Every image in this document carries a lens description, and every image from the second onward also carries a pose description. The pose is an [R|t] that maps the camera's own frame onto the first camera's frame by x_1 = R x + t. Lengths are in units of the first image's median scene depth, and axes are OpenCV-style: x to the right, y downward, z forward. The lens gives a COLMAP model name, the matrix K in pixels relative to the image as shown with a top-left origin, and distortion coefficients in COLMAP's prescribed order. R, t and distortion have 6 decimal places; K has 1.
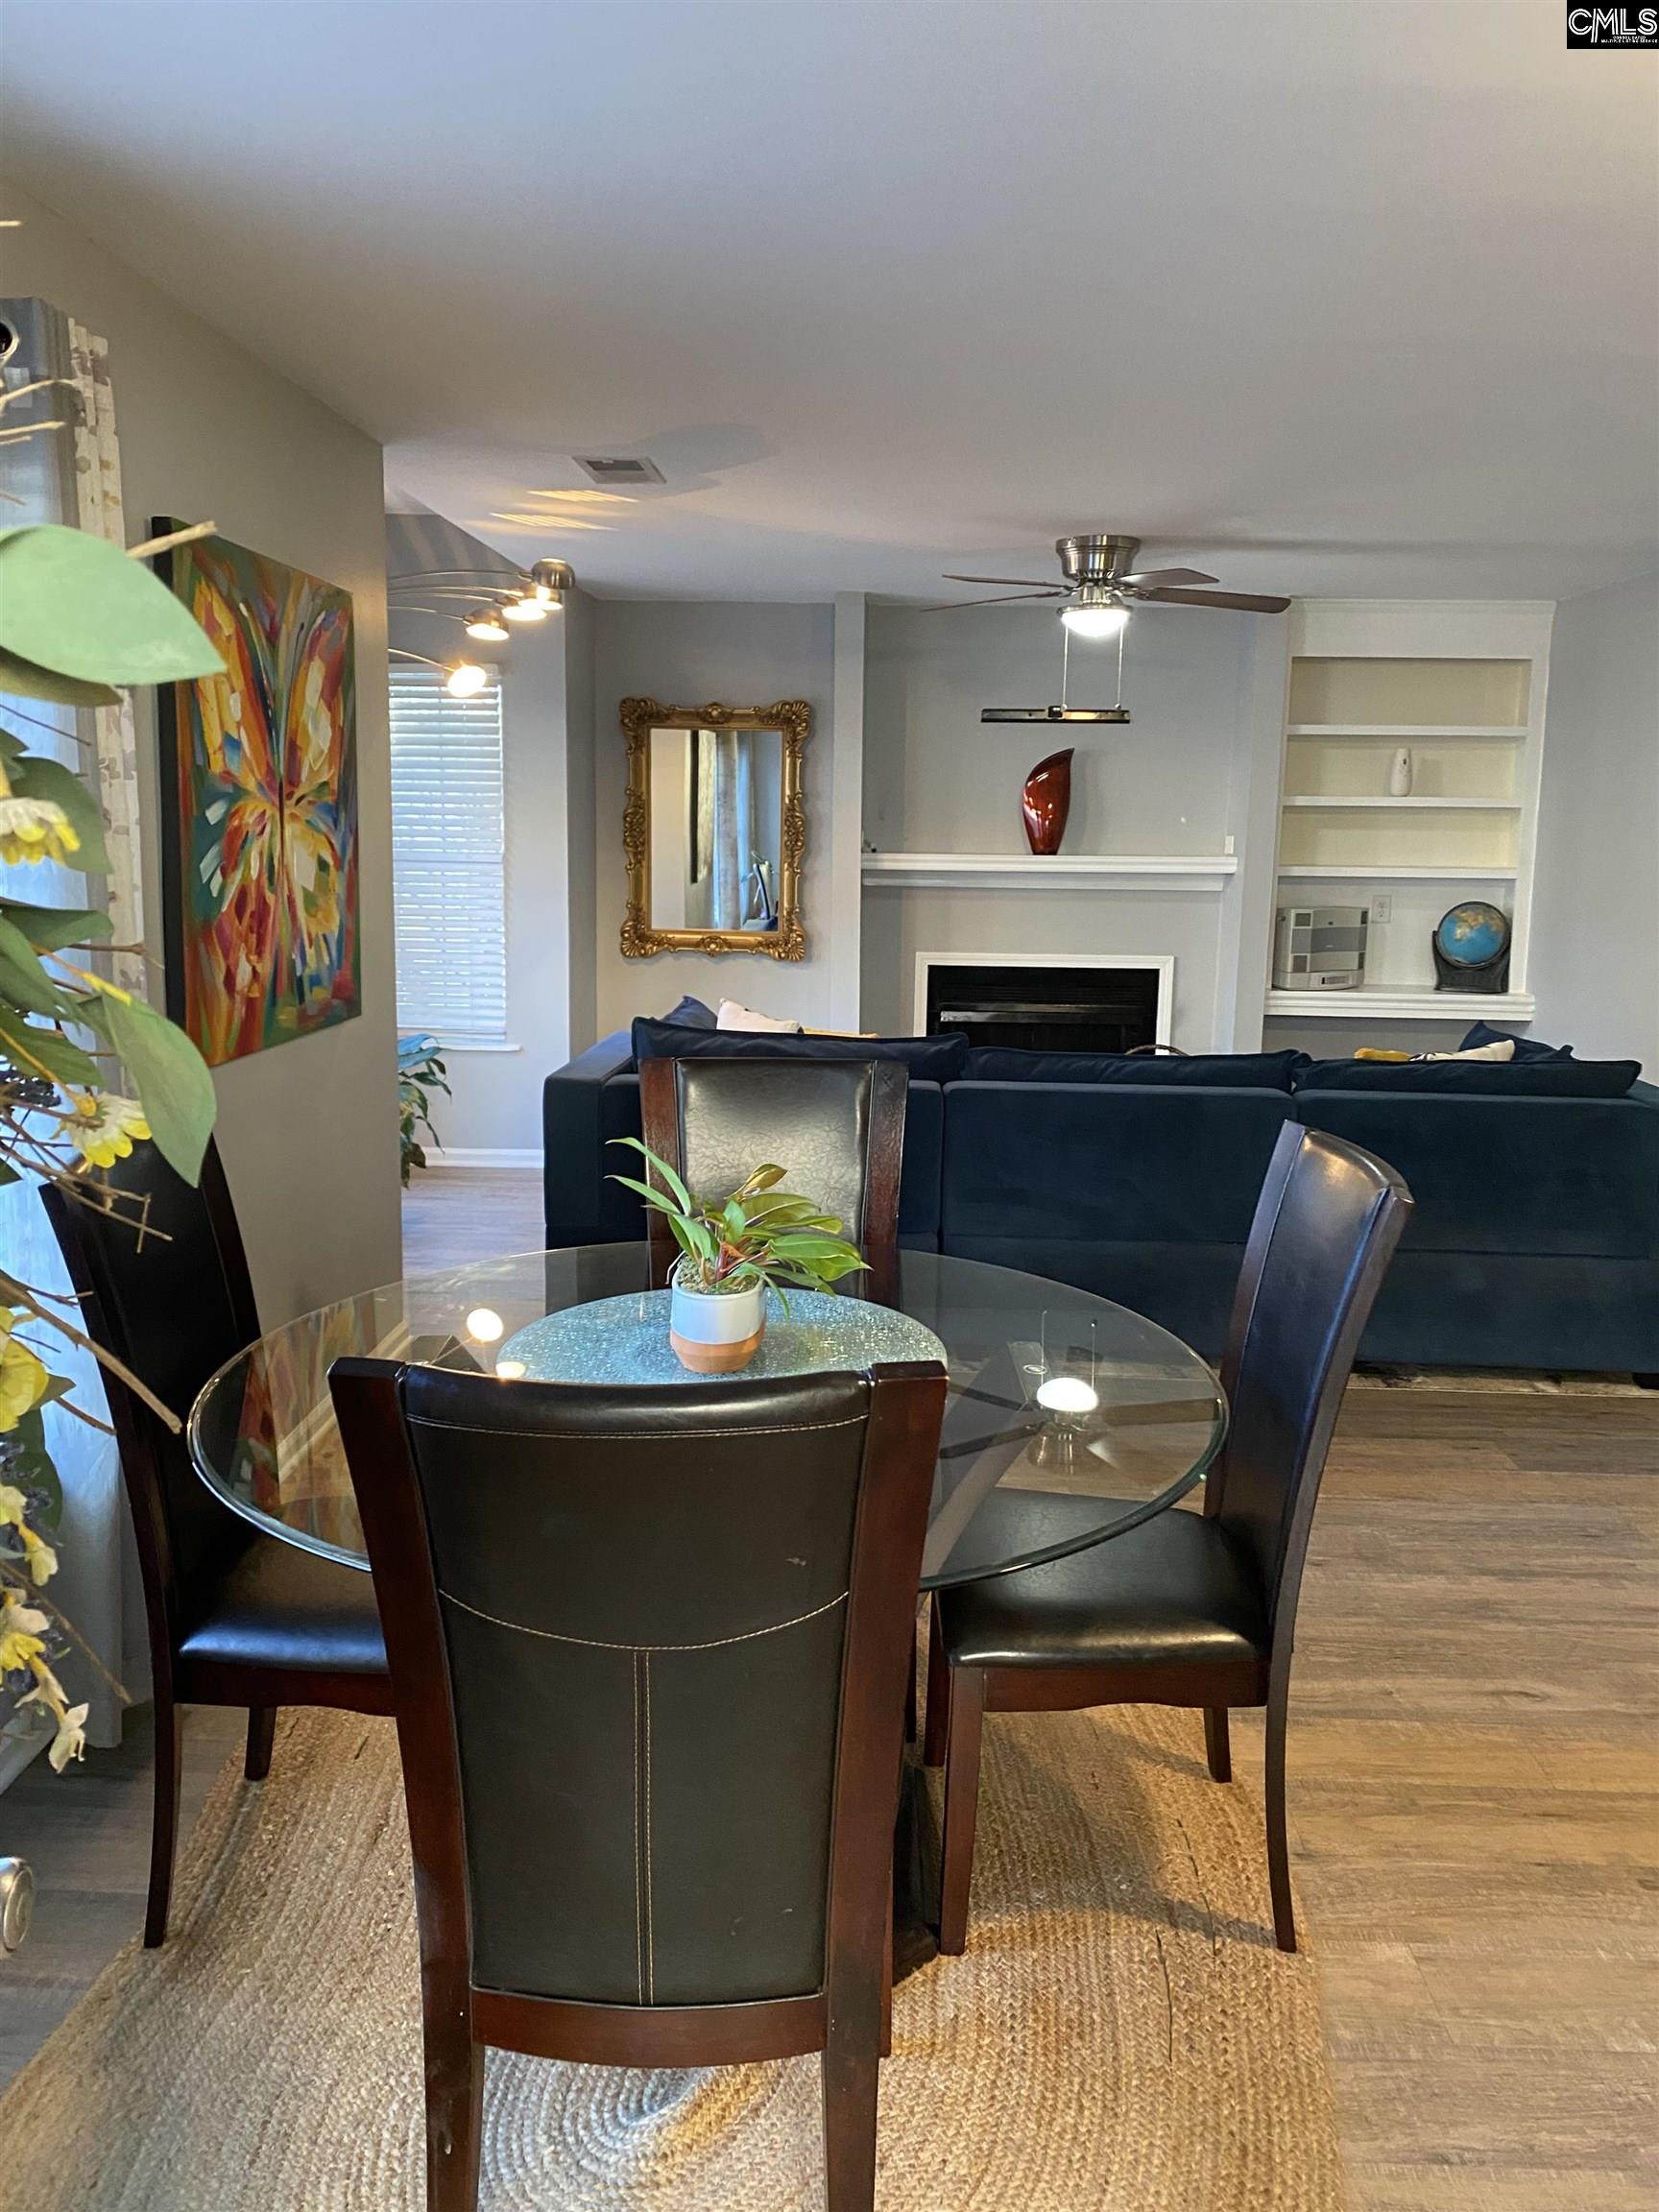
lens RADIAL K [[1726.0, 0, 829.5], [0, 1726.0, 1106.0], [0, 0, 1]] dist [0.112357, -0.000280]
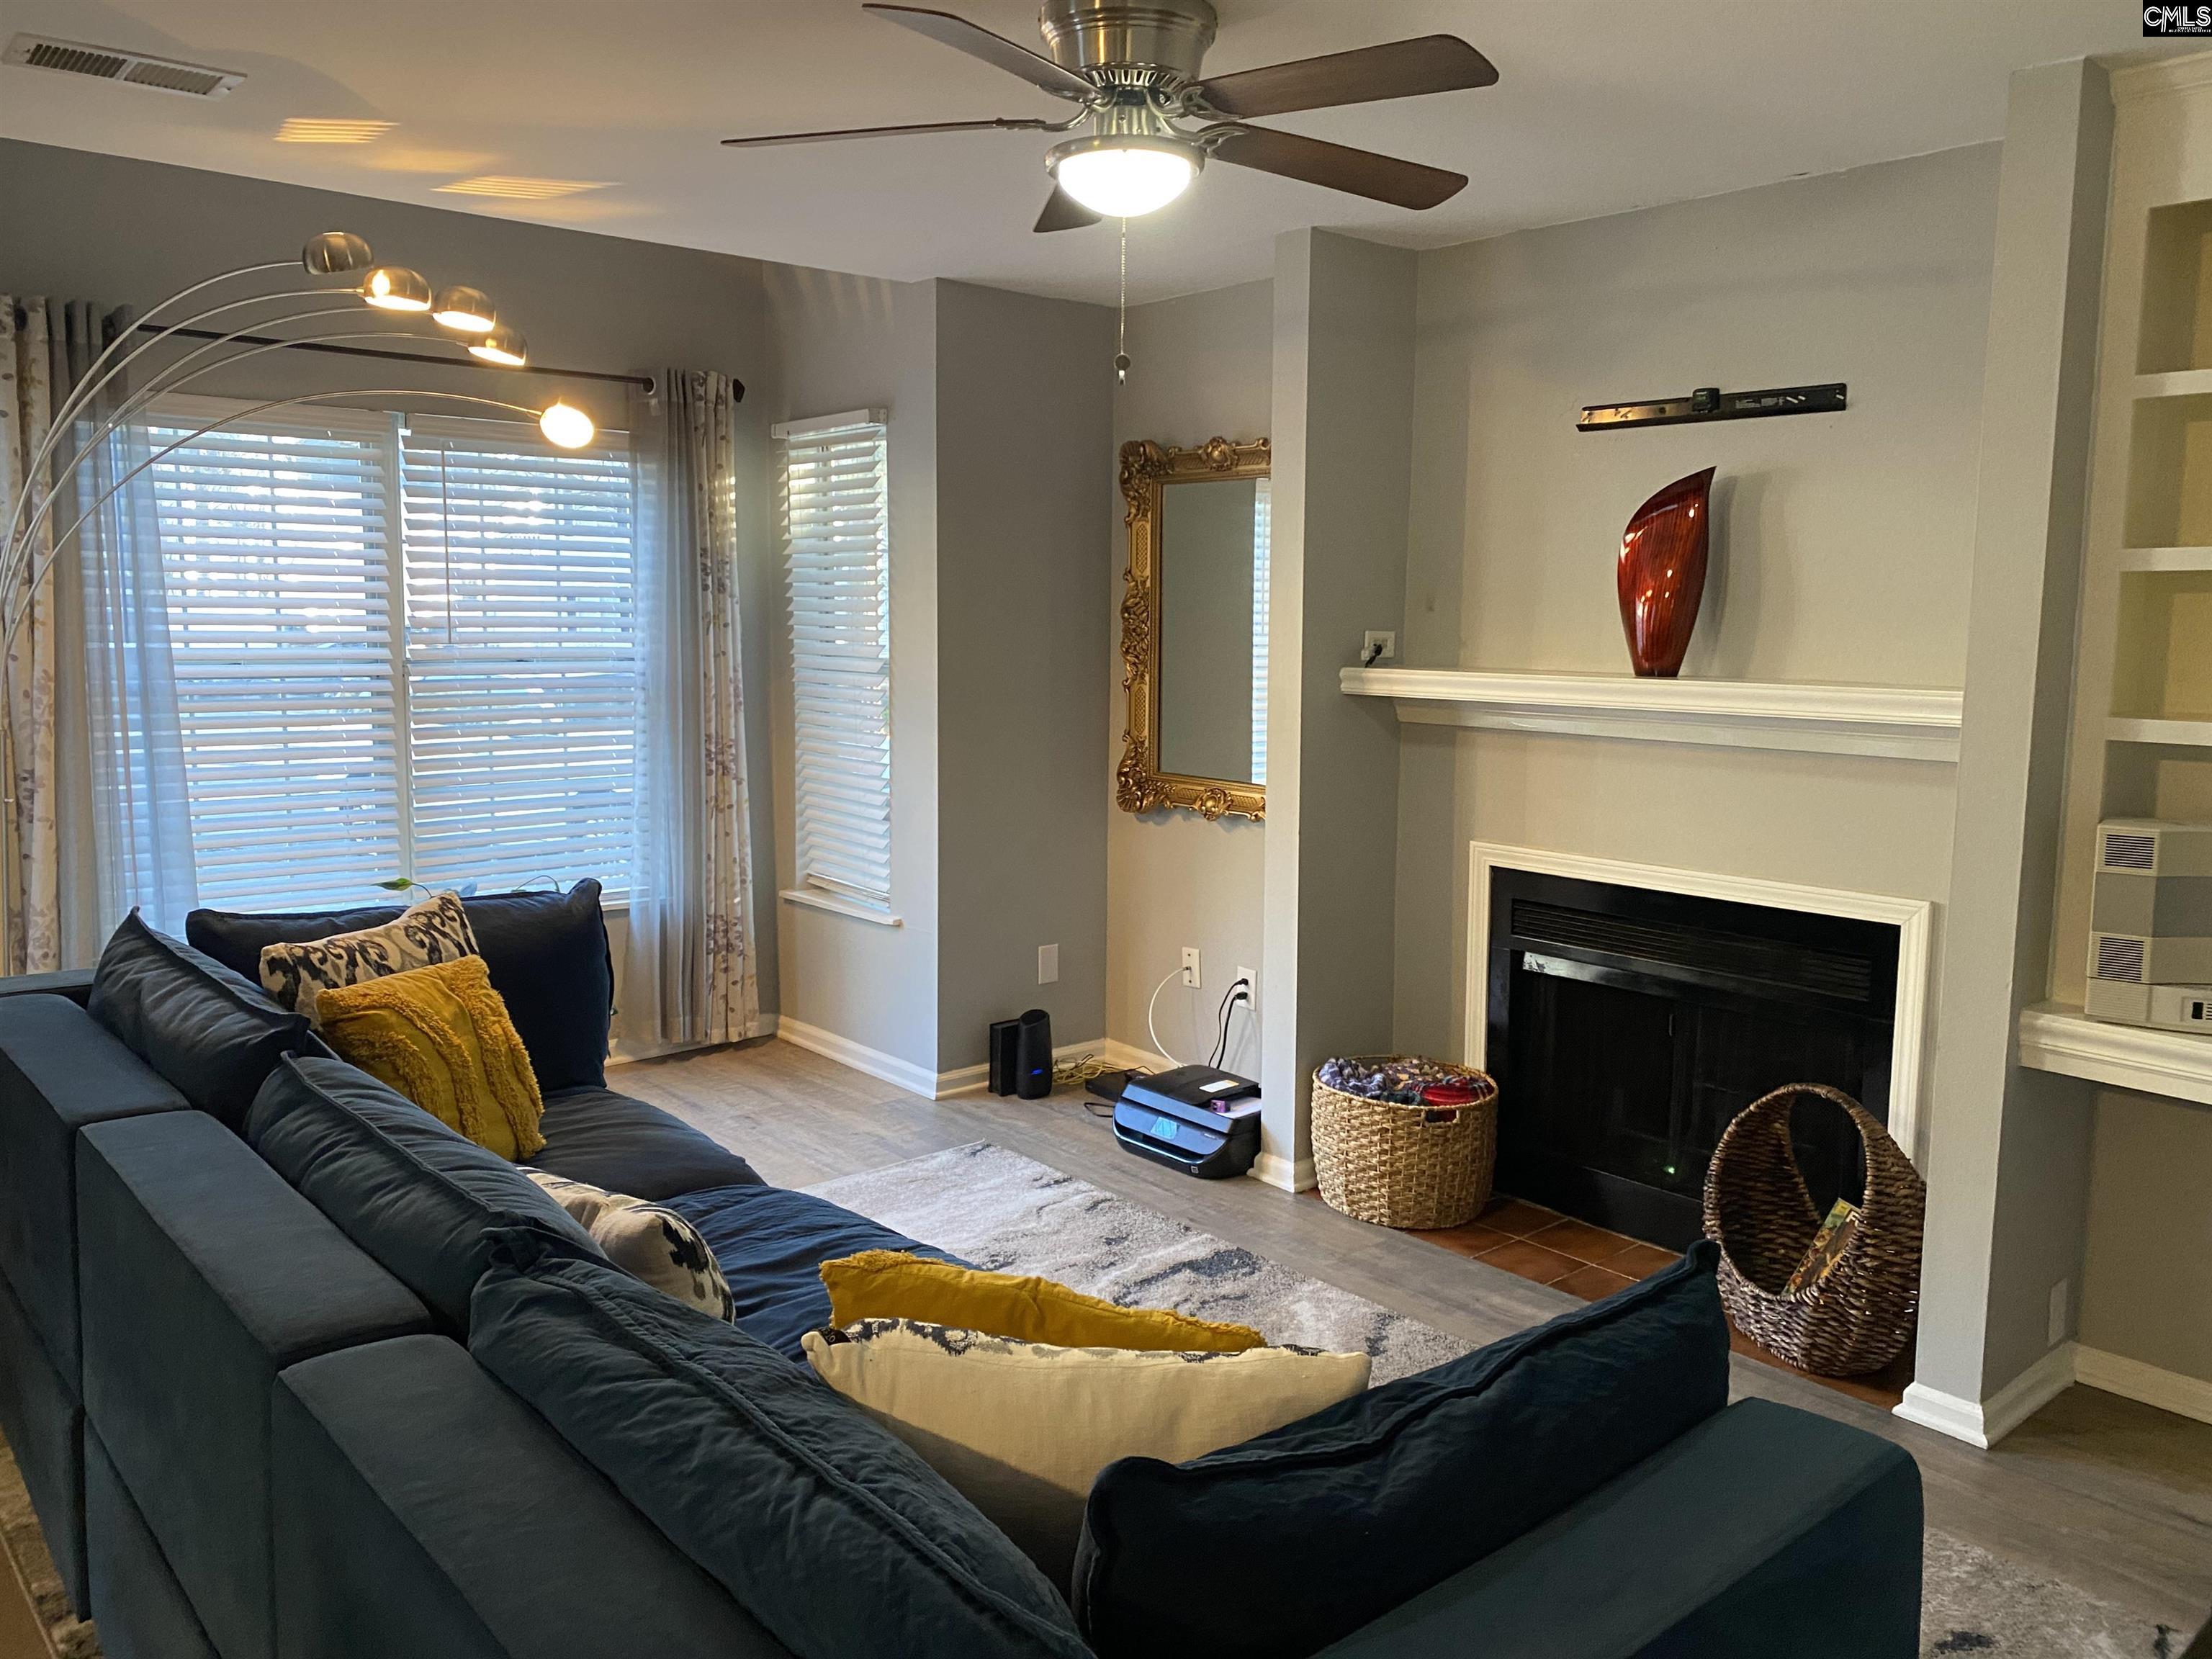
lens RADIAL K [[1726.0, 0, 1106.0], [0, 1726.0, 829.5], [0, 0, 1]] dist [0.112357, -0.000280]
pose [[0.691397, 0.086162, -0.717319, 0.387359], [-0.125676, 0.992069, -0.001971, -0.078173], [0.711461, 0.091513, 0.696742, 0.523805]]
